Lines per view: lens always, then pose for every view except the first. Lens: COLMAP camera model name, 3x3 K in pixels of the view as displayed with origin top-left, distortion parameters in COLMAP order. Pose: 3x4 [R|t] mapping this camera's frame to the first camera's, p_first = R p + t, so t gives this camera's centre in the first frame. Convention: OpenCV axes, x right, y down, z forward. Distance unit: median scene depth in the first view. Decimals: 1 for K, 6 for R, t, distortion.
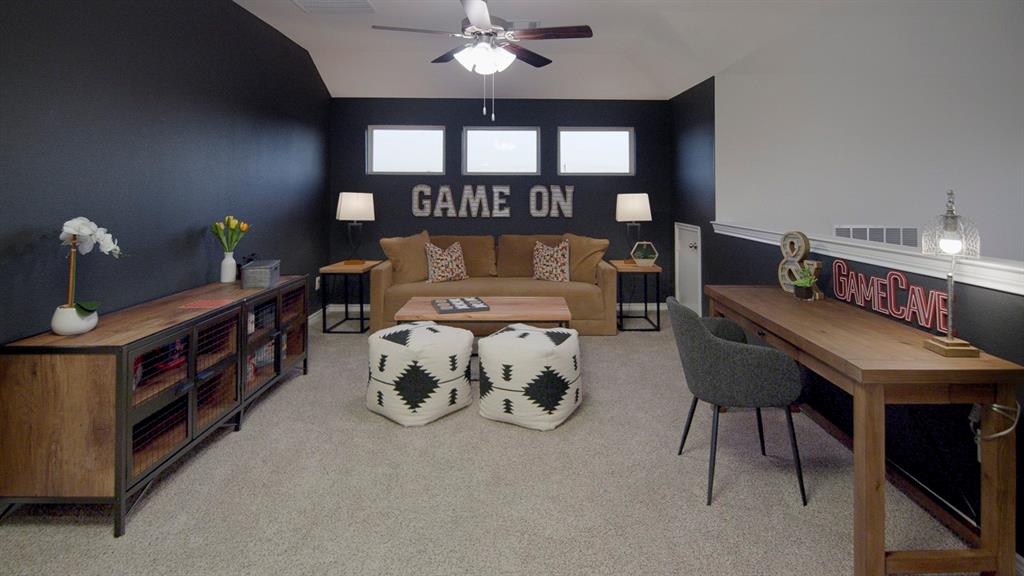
lens RADIAL K [[517.3, 0, 548.8], [0, 517.3, 285.6], [0, 0, 1]] dist [-0.001306, -0.001375]
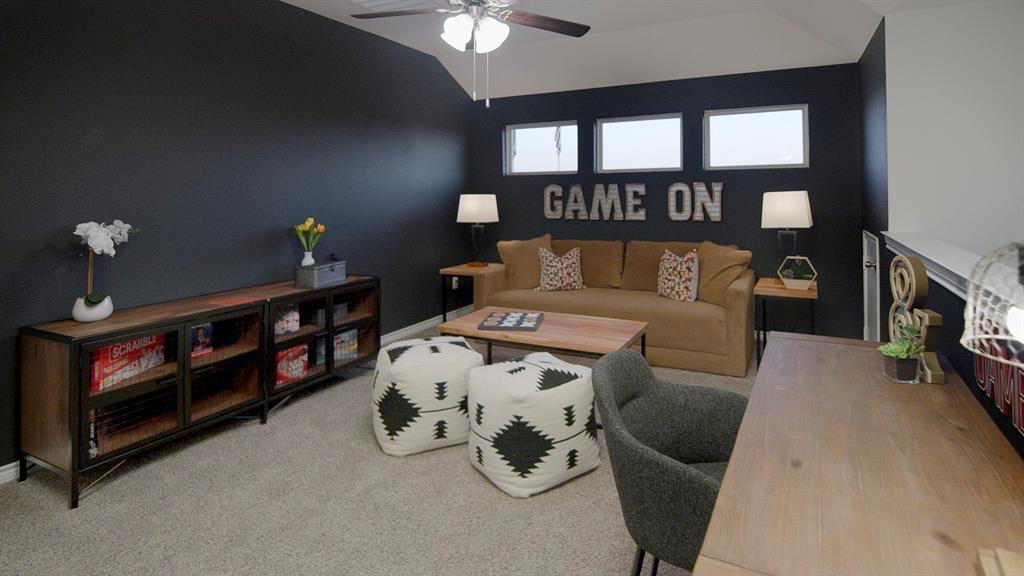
lens RADIAL K [[530.6, 0, 546.6], [0, 530.6, 274.4], [0, 0, 1]] dist [-0.003091, -0.001107]
pose [[0.889322, 0.057080, -0.453704, 0.205778], [-0.067653, 0.997684, -0.007093, -0.028459], [0.452248, 0.037002, 0.891124, 0.160490]]
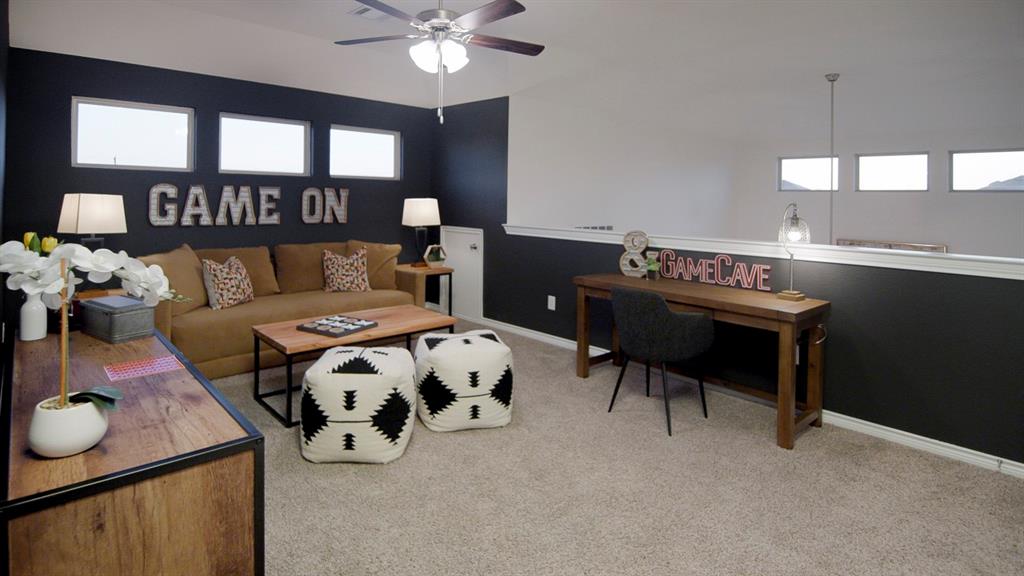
lens RADIAL K [[512.9, 0, 478.4], [0, 512.9, 311.1], [0, 0, 1]] dist [-0.001463, -0.003502]
pose [[0.770481, -0.127296, 0.624623, -0.419941], [0.098129, 0.991864, 0.081094, -0.027291], [-0.629864, -0.001188, 0.776704, 0.133992]]
